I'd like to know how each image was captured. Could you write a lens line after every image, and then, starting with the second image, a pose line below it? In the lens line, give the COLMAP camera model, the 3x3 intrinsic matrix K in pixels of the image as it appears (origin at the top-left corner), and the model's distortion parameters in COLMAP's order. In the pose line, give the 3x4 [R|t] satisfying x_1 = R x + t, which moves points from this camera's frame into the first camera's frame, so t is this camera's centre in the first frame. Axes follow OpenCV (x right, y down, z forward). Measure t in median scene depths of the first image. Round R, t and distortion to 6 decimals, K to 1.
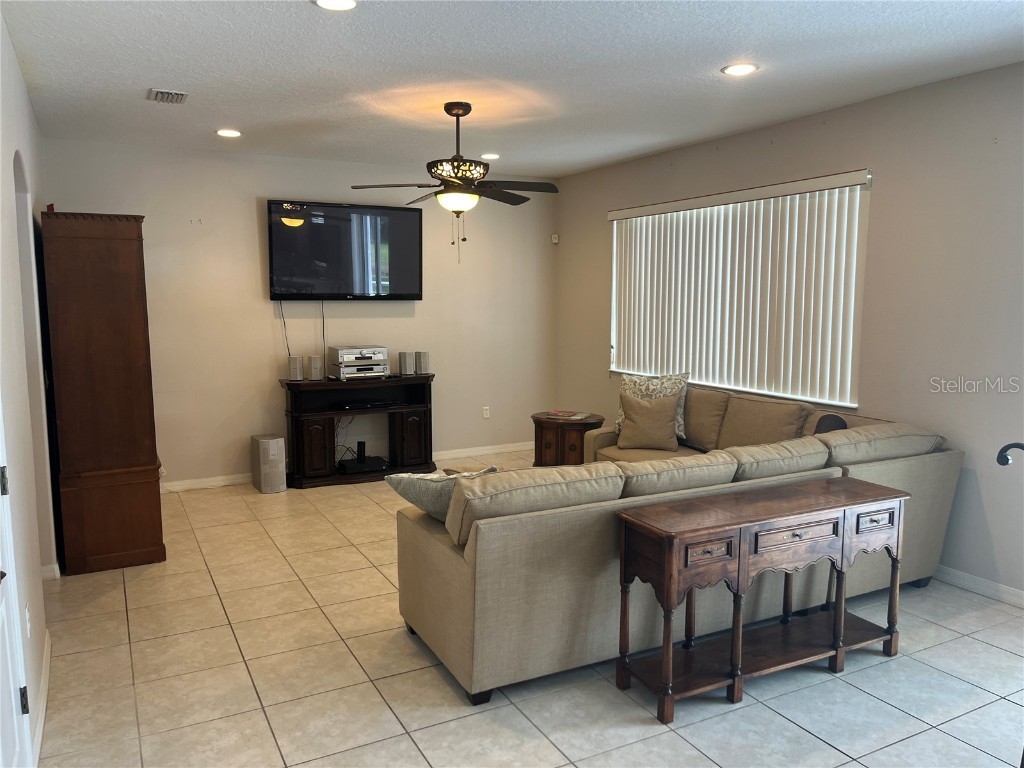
lens RADIAL K [[778.8, 0, 507.6], [0, 778.8, 380.8], [0, 0, 1]] dist [0.047184, -0.056809]
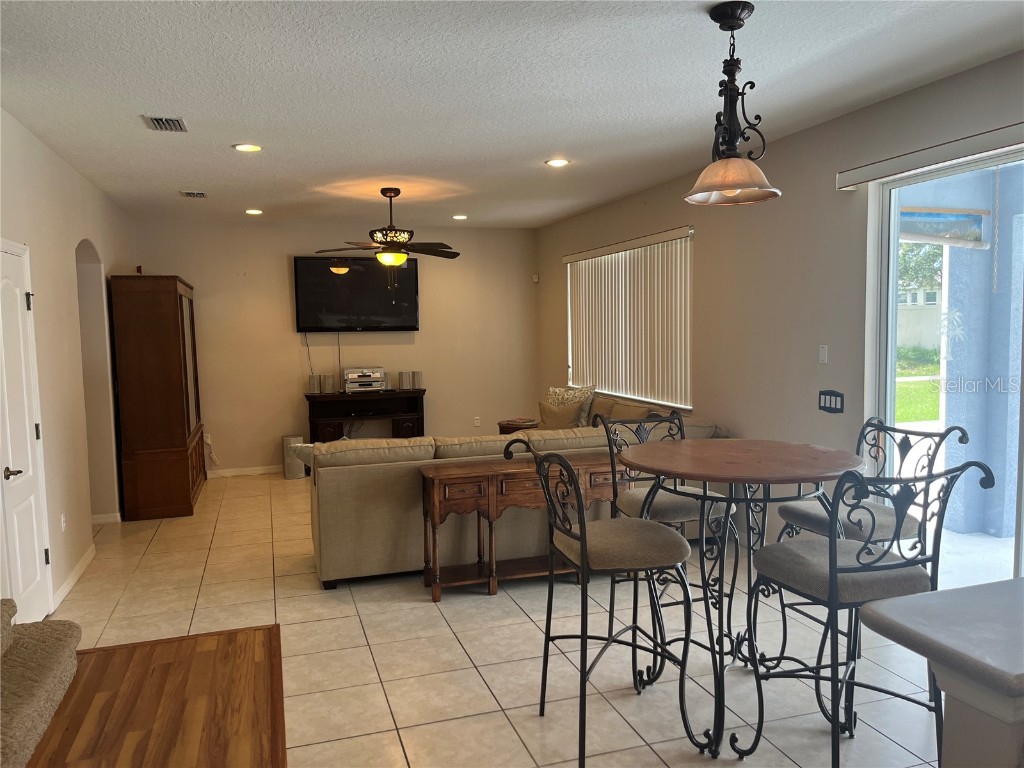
lens RADIAL K [[778.8, 0, 517.4], [0, 778.8, 387.3], [0, 0, 1]] dist [0.047184, -0.056809]
pose [[0.985530, -0.003166, -0.169471, 0.381452], [-0.002117, 0.999518, -0.030982, 0.038637], [0.169487, 0.030893, 0.985048, -0.305055]]
